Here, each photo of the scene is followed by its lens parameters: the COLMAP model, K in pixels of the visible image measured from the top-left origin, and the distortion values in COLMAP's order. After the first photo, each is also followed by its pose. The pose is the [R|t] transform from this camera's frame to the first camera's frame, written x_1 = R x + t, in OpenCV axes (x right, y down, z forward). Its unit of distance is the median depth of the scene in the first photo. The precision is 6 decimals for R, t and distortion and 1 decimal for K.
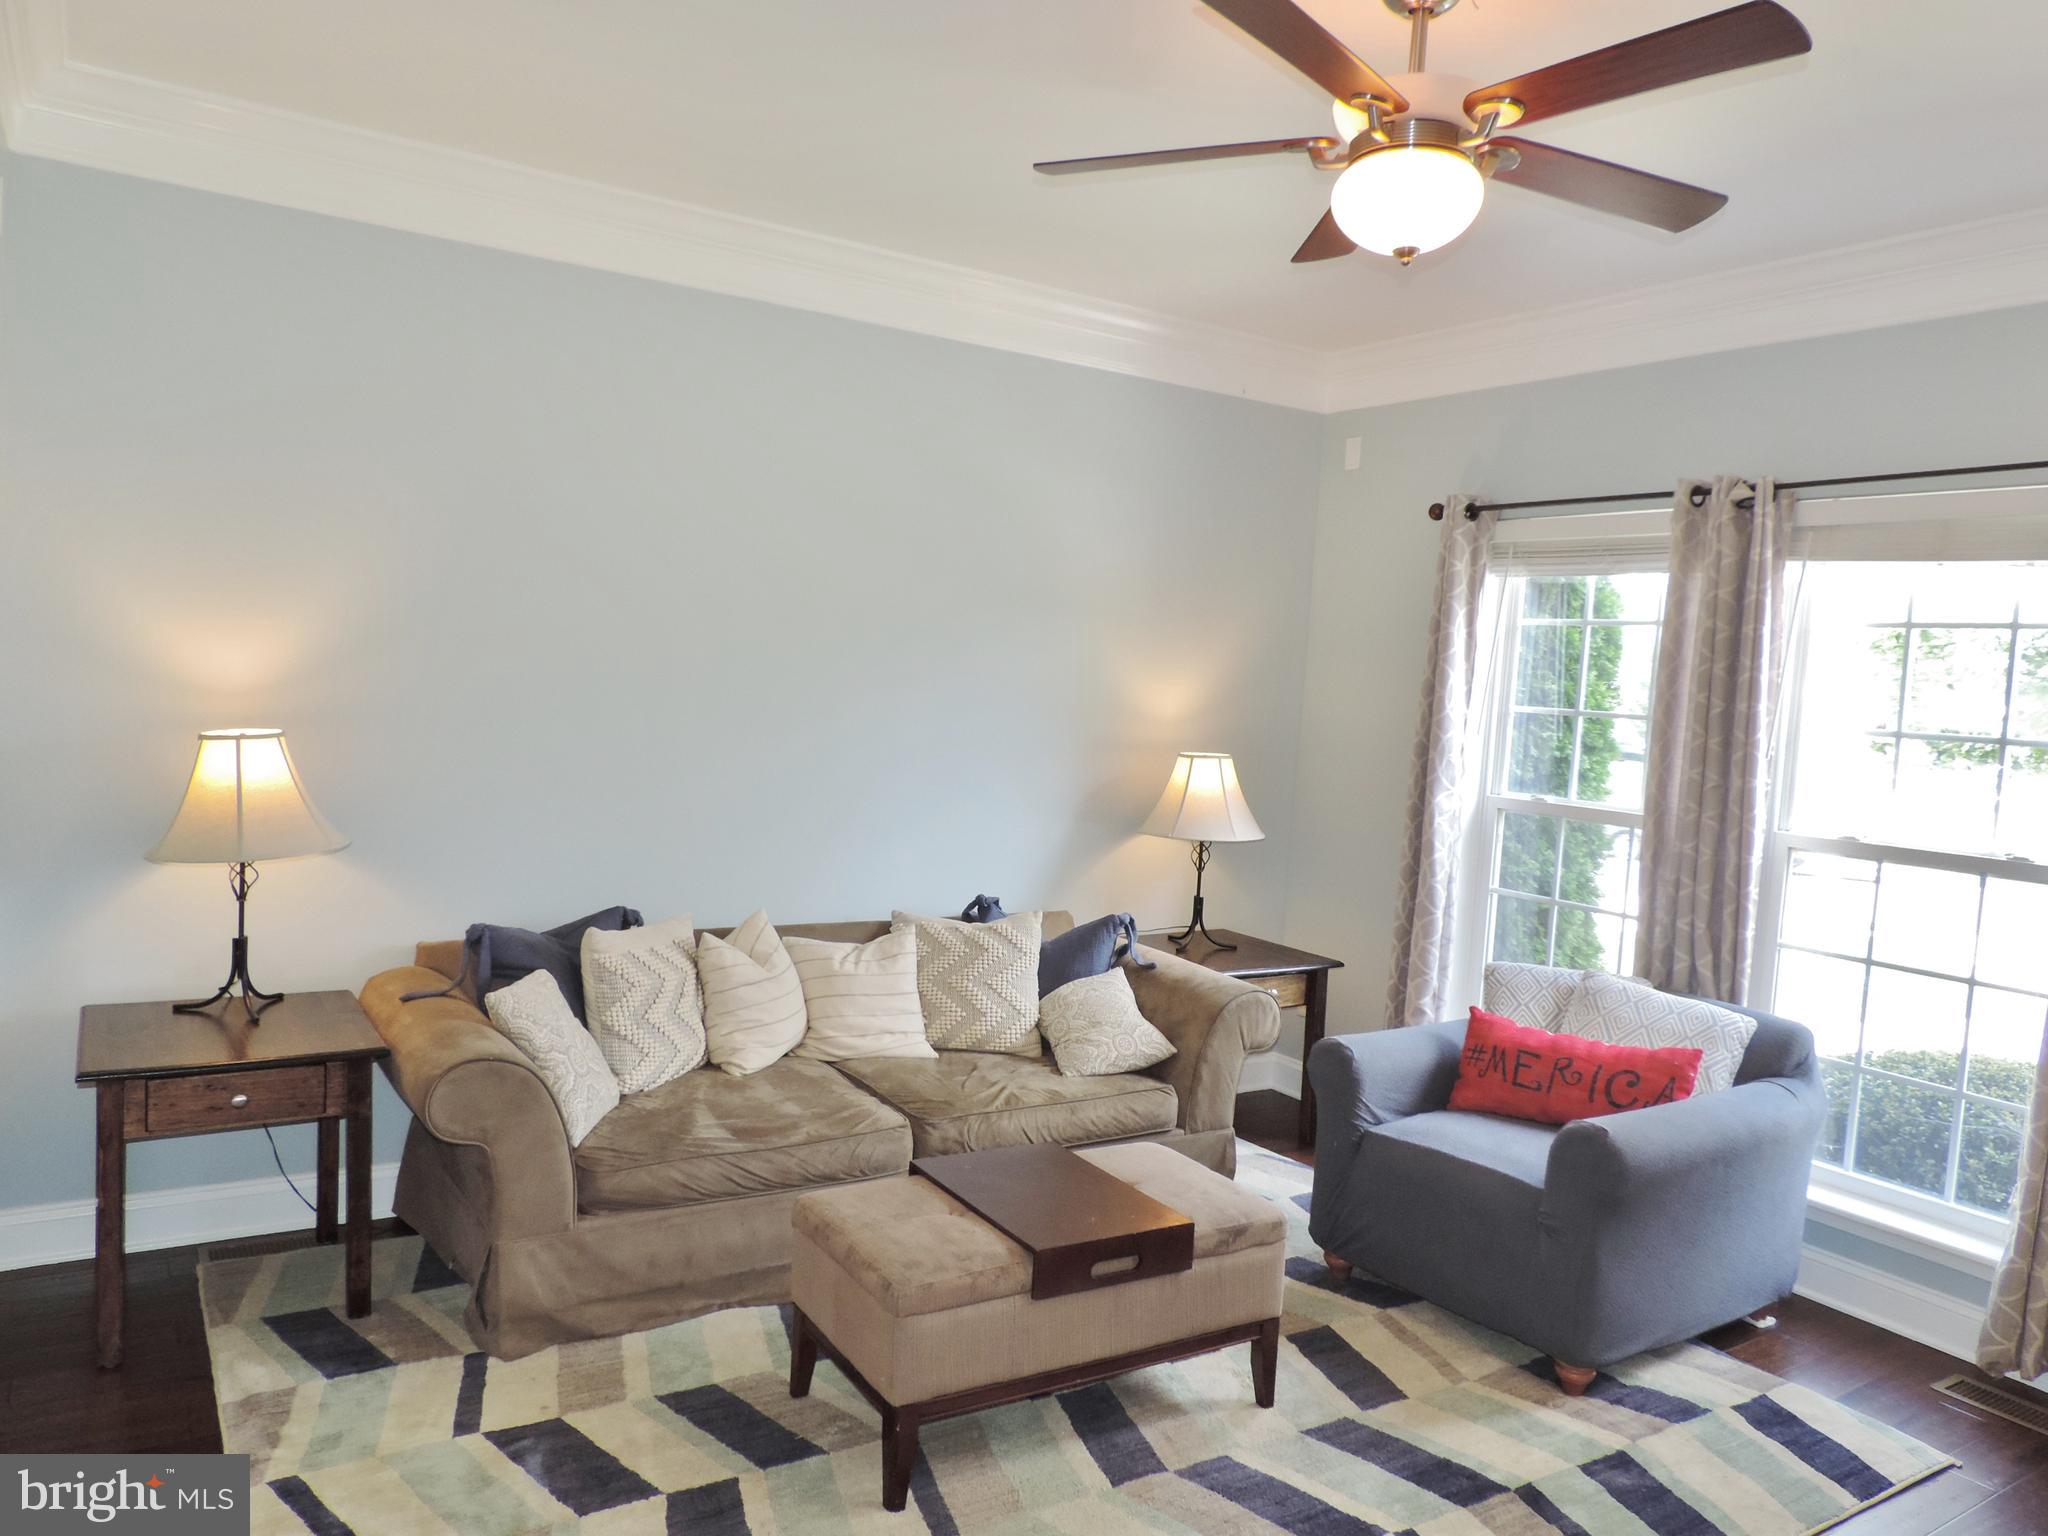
lens RADIAL K [[1438.6, 0, 1024.0], [0, 1438.6, 768.0], [0, 0, 1]] dist [0.007853, -0.081592]
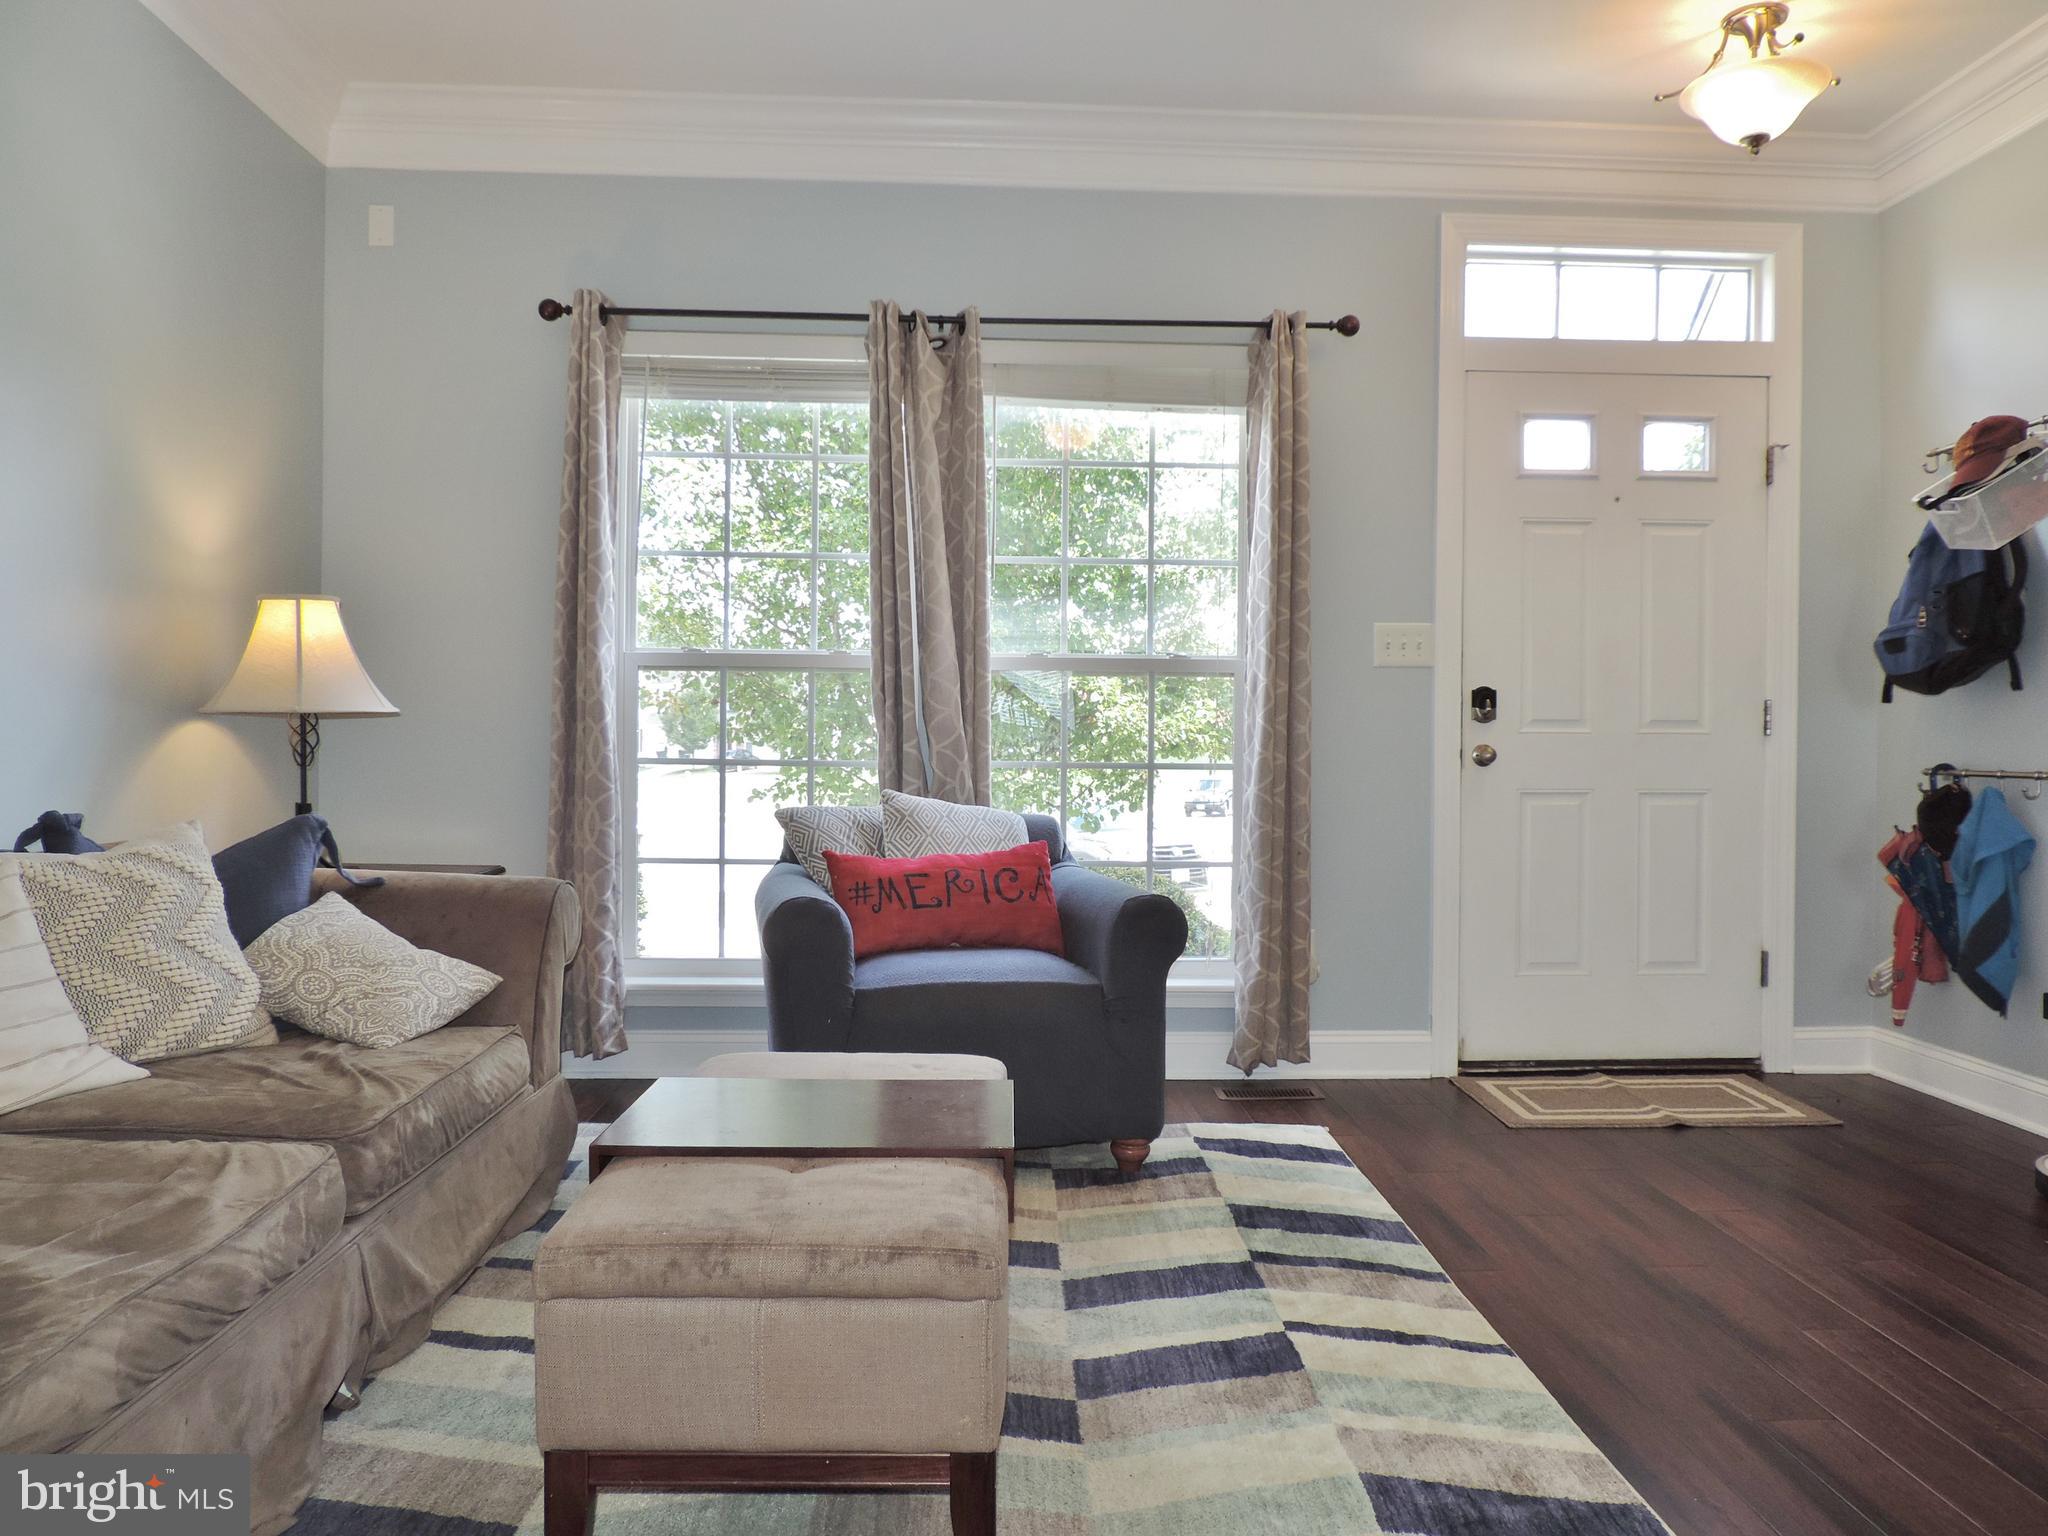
lens RADIAL K [[1449.5, 0, 1024.0], [0, 1449.5, 768.0], [0, 0, 1]] dist [-0.032127, 0.008447]
pose [[0.493920, -0.067215, 0.866905, -0.382643], [0.071896, 0.996751, 0.036320, 0.090470], [-0.866530, 0.044388, 0.497148, 0.442396]]
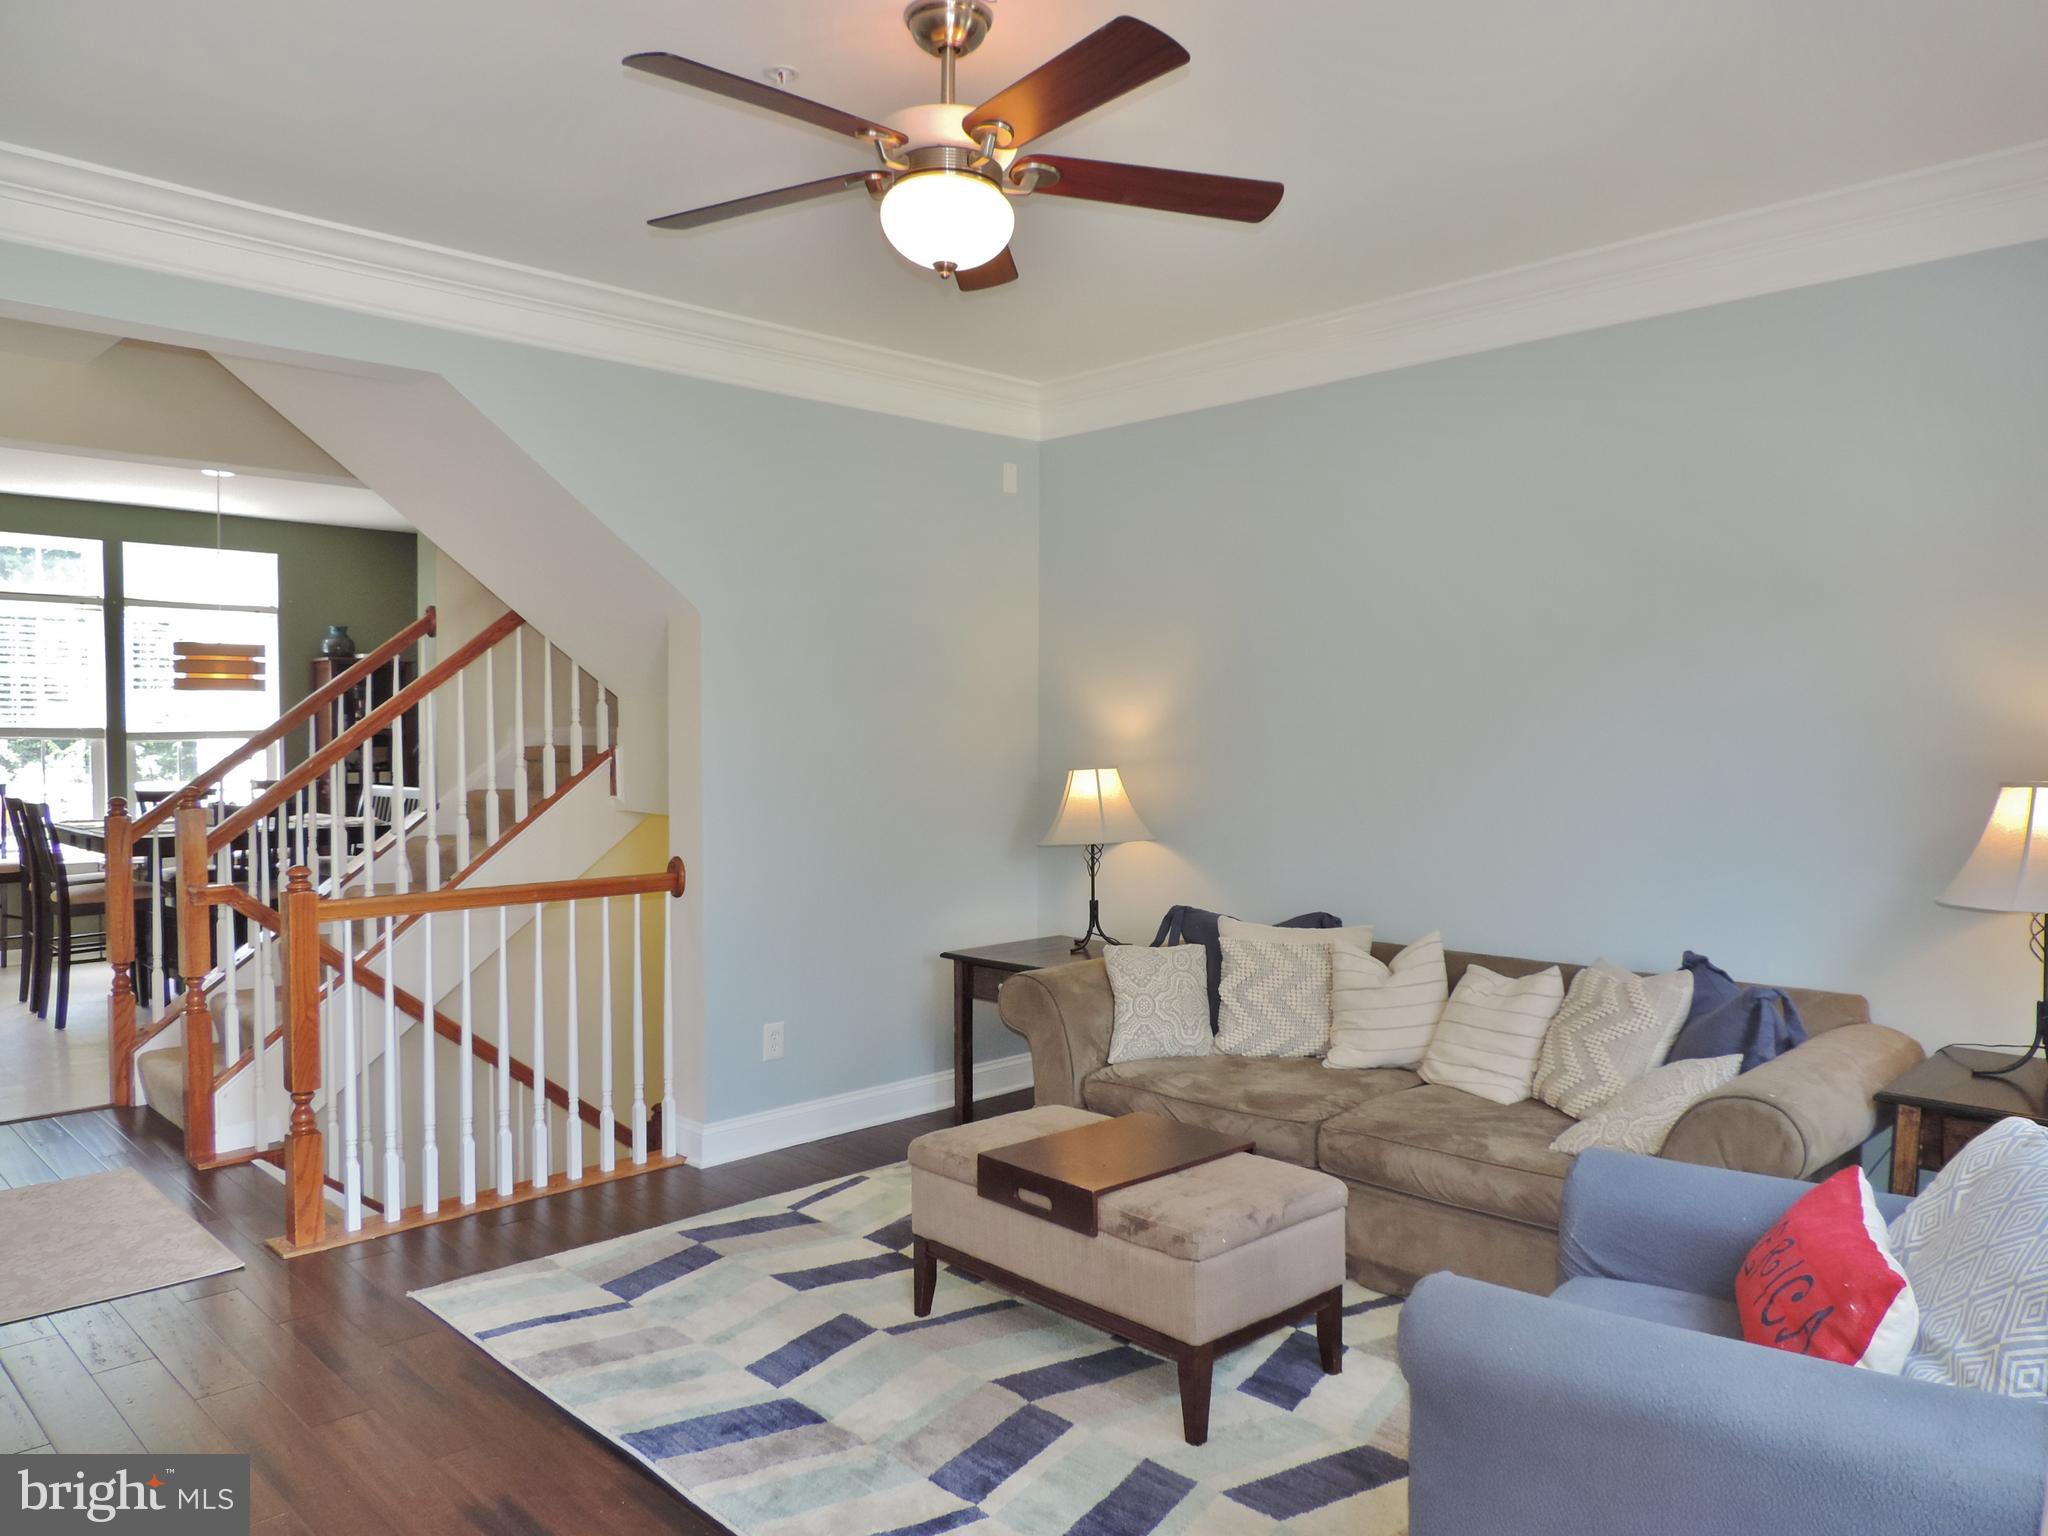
lens RADIAL K [[1449.5, 0, 1024.0], [0, 1449.5, 768.0], [0, 0, 1]] dist [-0.032127, 0.008447]
pose [[0.215099, -0.025181, -0.976268, 0.823657], [-0.052308, 0.997935, -0.037265, 0.037914], [0.975190, 0.059083, 0.213338, 0.515951]]
